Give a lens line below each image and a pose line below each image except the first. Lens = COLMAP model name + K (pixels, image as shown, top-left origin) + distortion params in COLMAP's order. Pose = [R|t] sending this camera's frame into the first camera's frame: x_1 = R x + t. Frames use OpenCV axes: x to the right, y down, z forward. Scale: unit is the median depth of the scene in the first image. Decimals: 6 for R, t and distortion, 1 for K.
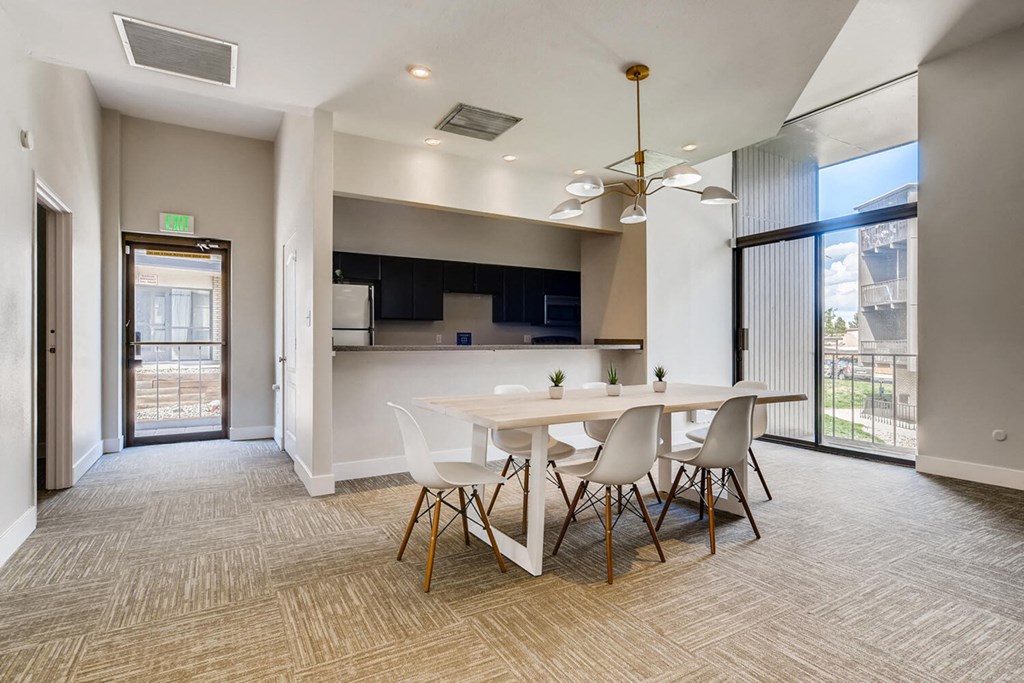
lens RADIAL K [[522.3, 0, 514.1], [0, 522.3, 340.7], [0, 0, 1]] dist [0.001239, 0.000786]
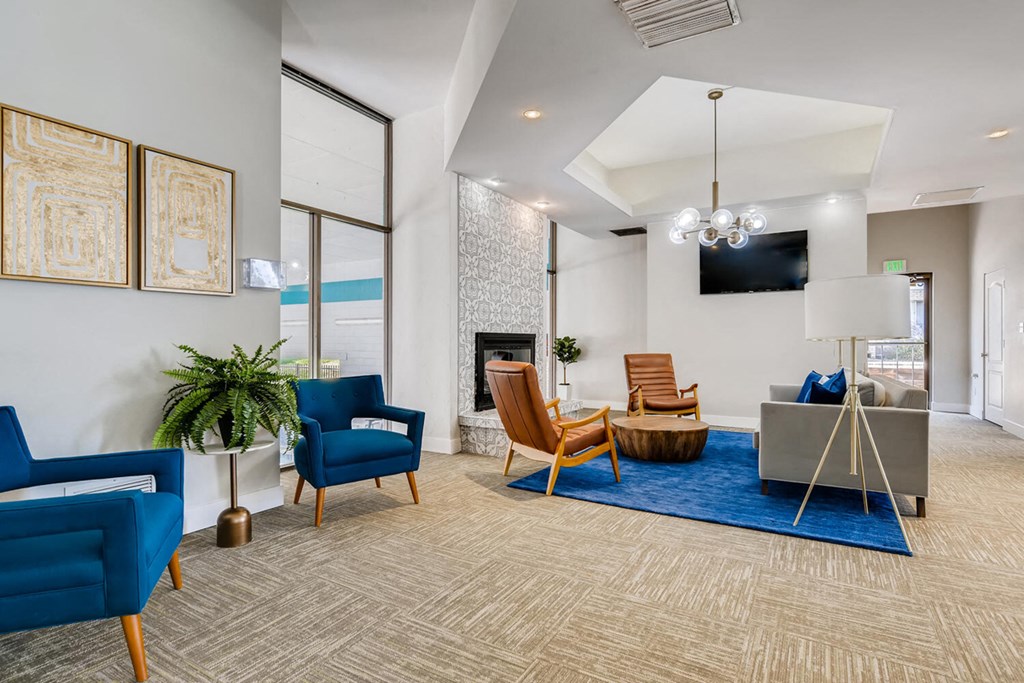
lens RADIAL K [[522.3, 0, 515.6], [0, 522.3, 339.6], [0, 0, 1]] dist [0.001239, 0.000786]
pose [[0.481329, -0.006658, -0.876515, 0.163431], [0.004579, 0.999977, -0.005081, -0.003651], [0.876528, -0.001568, 0.481349, -0.689587]]
